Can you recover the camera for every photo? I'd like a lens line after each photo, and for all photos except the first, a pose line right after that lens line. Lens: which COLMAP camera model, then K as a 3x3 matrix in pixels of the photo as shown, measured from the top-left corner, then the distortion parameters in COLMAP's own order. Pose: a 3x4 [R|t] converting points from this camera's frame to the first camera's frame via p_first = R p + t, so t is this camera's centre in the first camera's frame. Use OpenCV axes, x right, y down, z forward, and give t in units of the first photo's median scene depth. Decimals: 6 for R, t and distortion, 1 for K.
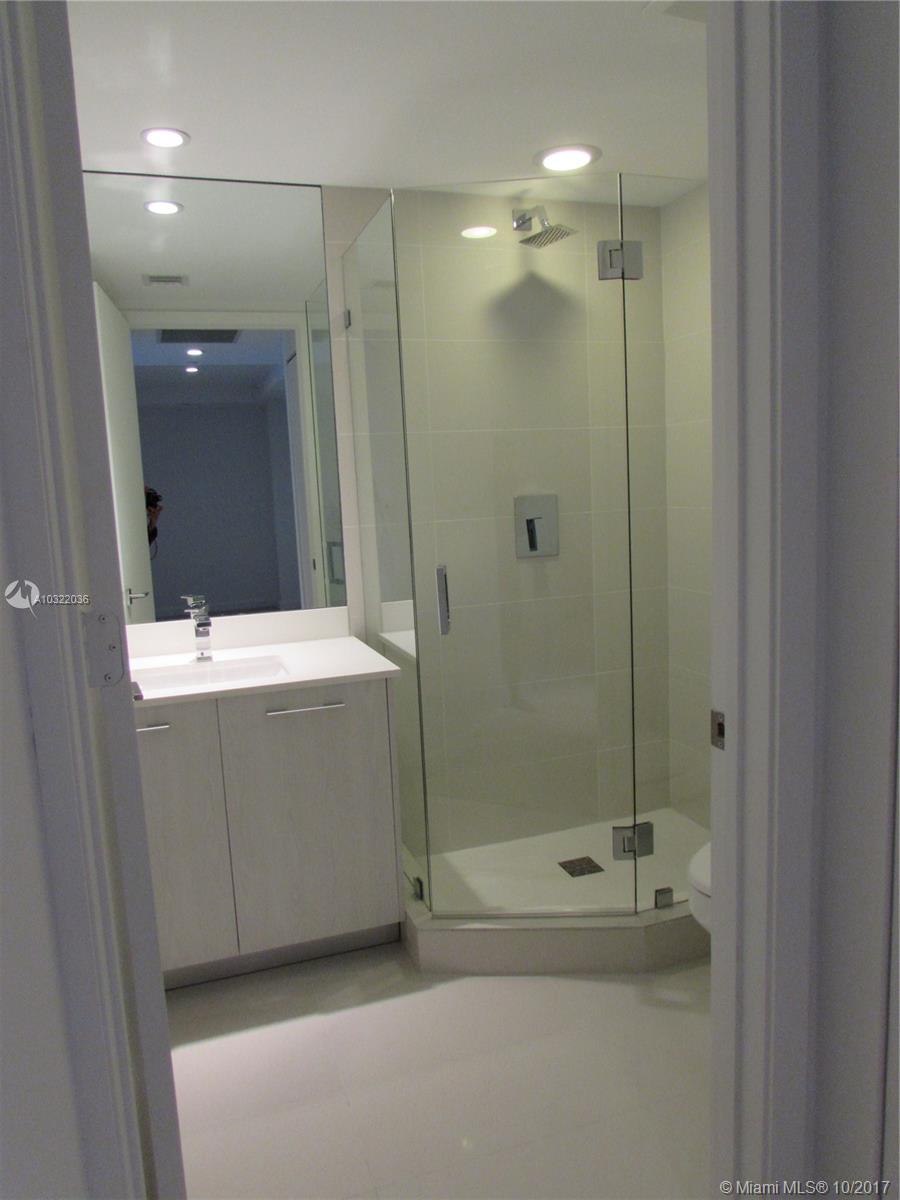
lens RADIAL K [[847.9, 0, 450.0], [0, 847.9, 600.0], [0, 0, 1]] dist [-0.037749, 0.017976]
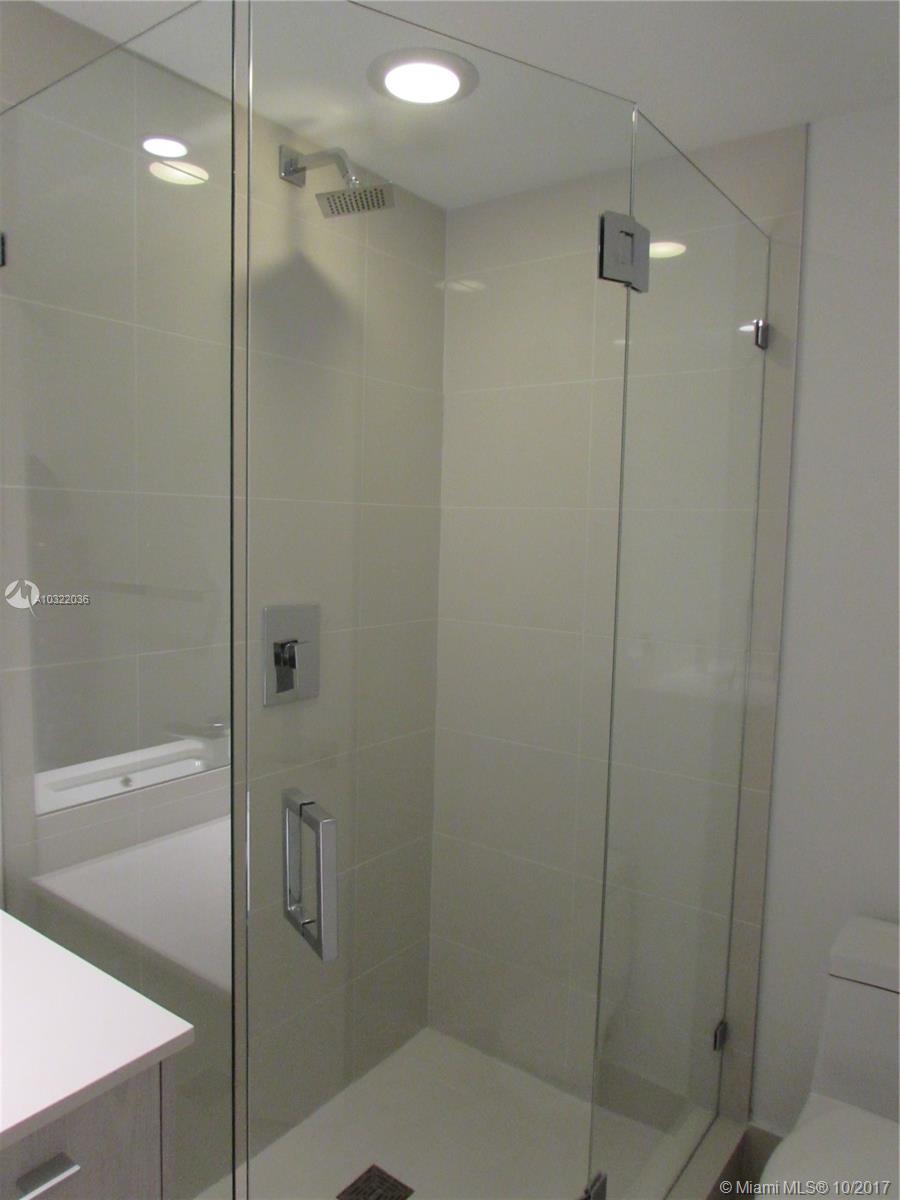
lens RADIAL K [[847.9, 0, 450.0], [0, 847.9, 600.0], [0, 0, 1]] dist [-0.037749, 0.017976]
pose [[0.824073, 0.014879, 0.566288, -0.165073], [0.013780, 0.998833, -0.046298, -0.100510], [-0.566316, 0.045956, 0.822906, 0.436029]]
